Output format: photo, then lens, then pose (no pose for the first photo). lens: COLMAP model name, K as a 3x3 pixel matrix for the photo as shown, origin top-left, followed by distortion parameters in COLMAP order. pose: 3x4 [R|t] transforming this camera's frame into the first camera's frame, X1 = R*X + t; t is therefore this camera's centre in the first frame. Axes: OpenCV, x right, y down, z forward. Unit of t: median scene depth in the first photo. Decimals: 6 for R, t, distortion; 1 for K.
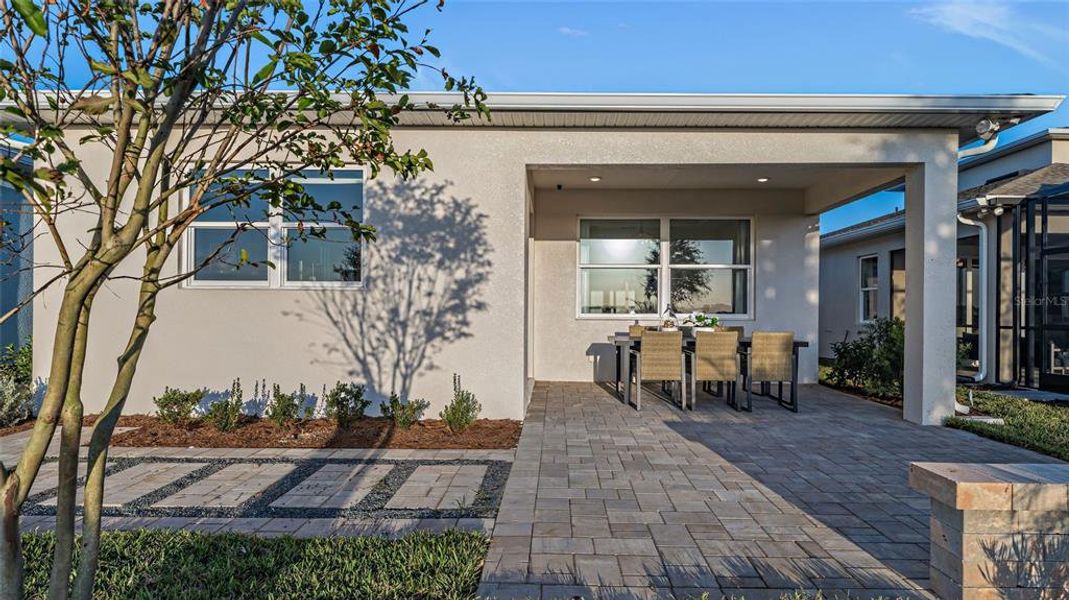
lens RADIAL K [[589.8, 0, 536.7], [0, 589.8, 291.5], [0, 0, 1]] dist [0.000275, 0.000144]
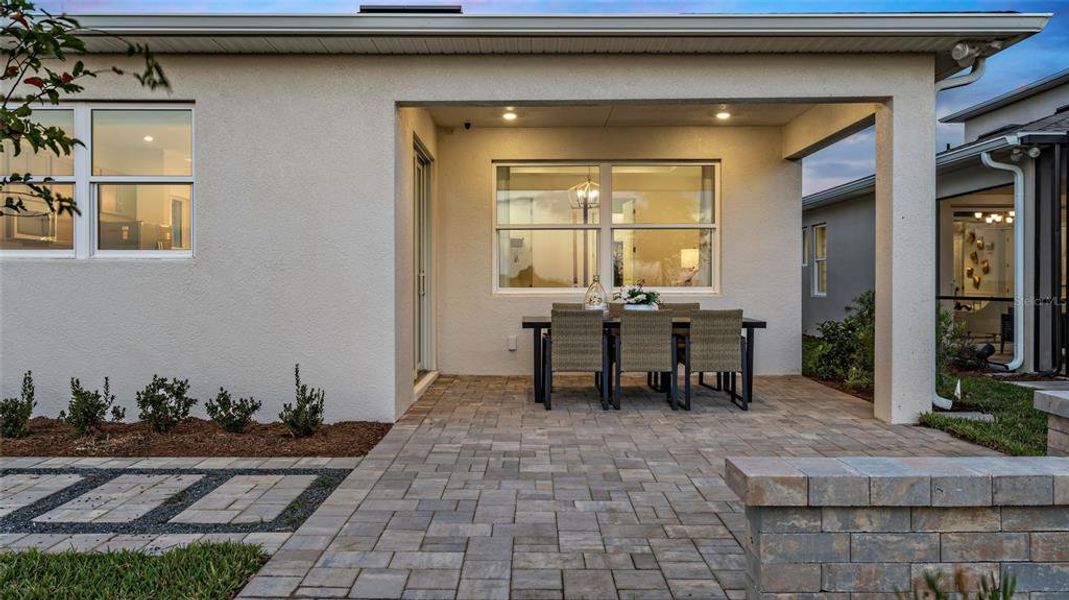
lens RADIAL K [[808.2, 0, 532.7], [0, 808.2, 266.2], [0, 0, 1]] dist [-0.004732, 0.000422]
pose [[0.999955, -0.007661, 0.005528, 0.174044], [0.007591, 0.999892, 0.012616, -0.006034], [-0.005624, -0.012573, 0.999905, -0.101429]]
